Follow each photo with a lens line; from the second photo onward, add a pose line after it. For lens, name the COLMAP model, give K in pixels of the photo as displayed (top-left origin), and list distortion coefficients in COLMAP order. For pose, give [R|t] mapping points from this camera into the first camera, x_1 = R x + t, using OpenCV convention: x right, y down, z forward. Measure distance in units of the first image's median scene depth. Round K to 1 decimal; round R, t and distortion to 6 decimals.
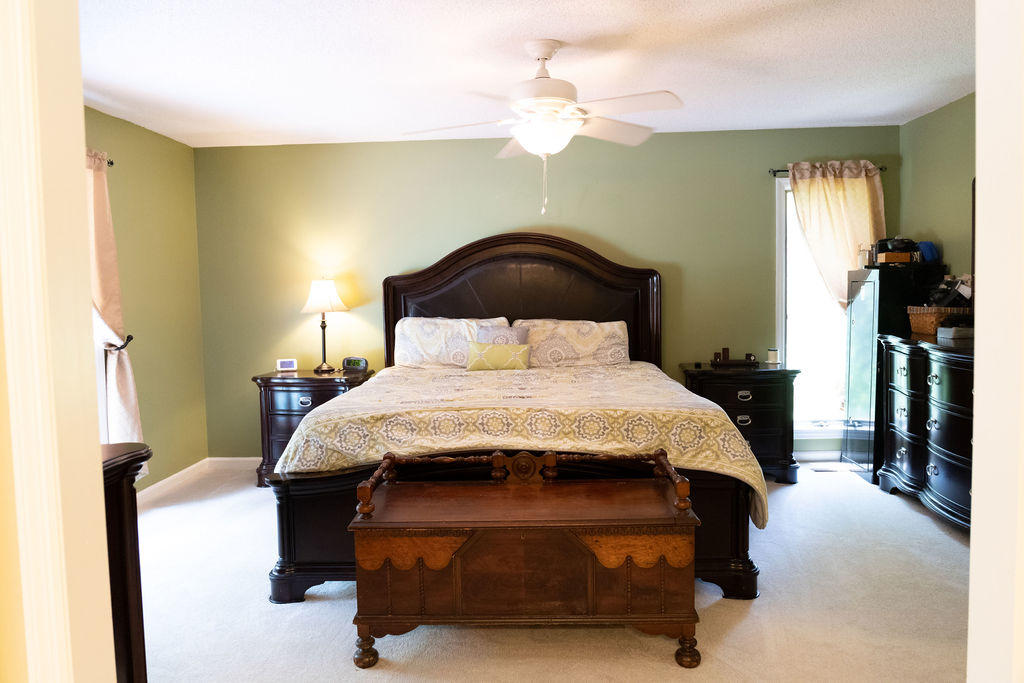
lens RADIAL K [[705.8, 0, 514.2], [0, 705.8, 337.7], [0, 0, 1]] dist [-0.006030, -0.018275]
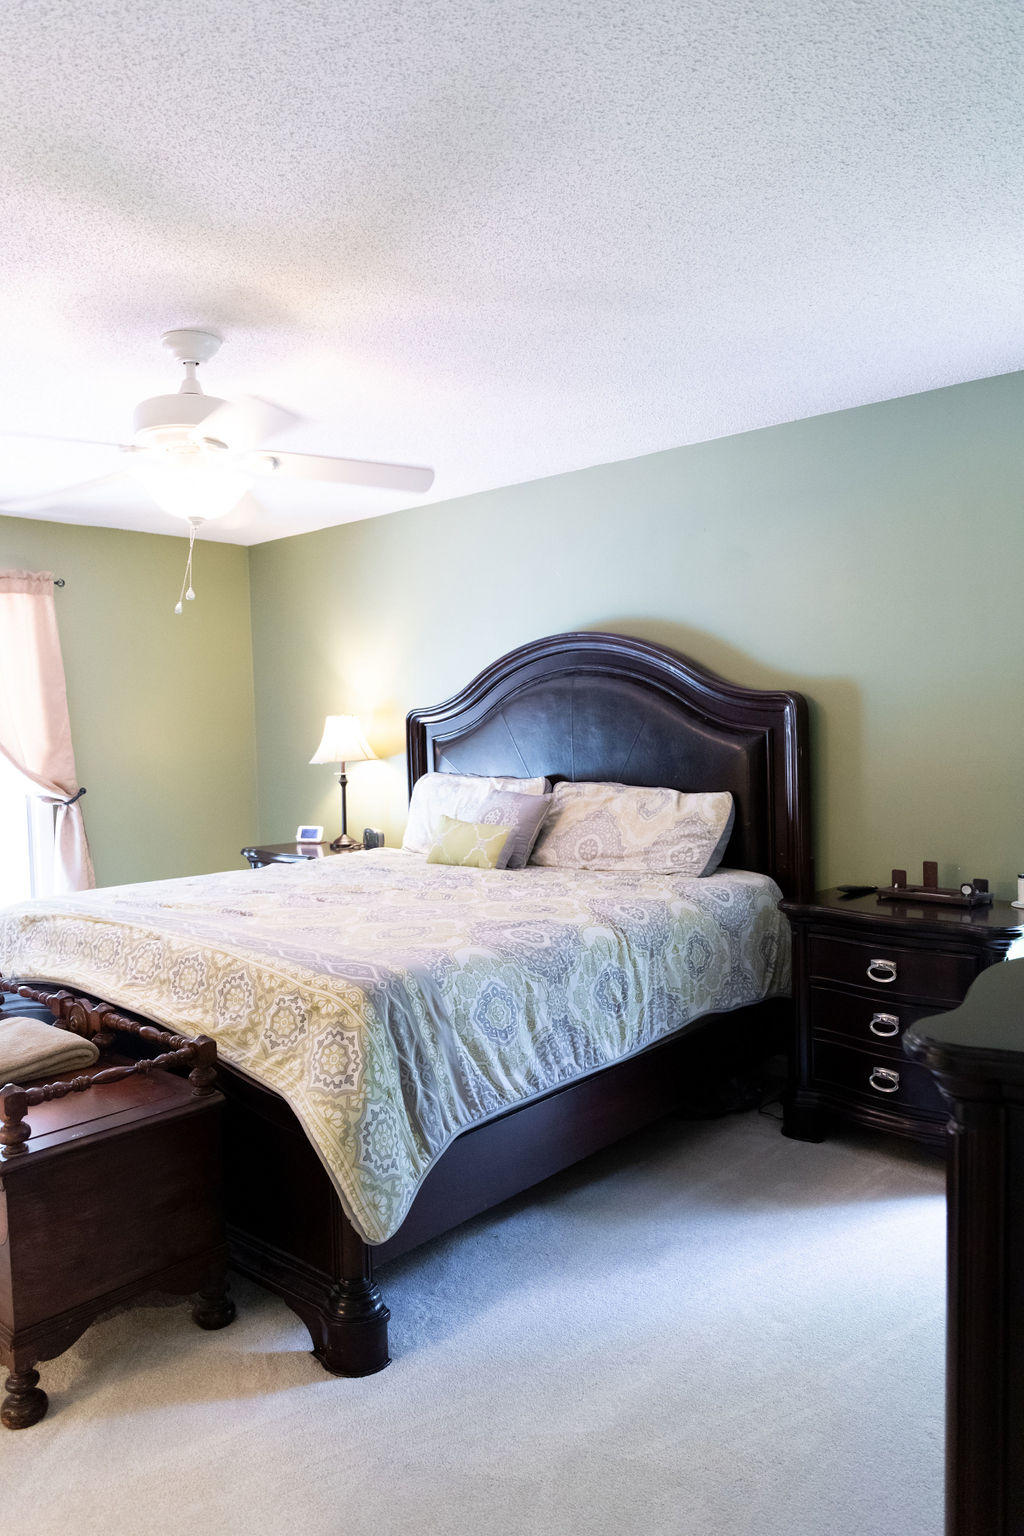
lens RADIAL K [[1058.7, 0, 510.7], [0, 1058.7, 809.5], [0, 0, 1]] dist [-0.006030, -0.018275]
pose [[0.753793, 0.049714, -0.655229, 0.550670], [-0.033747, 0.998747, 0.036955, -0.034318], [0.656245, -0.005745, 0.754526, 0.320962]]
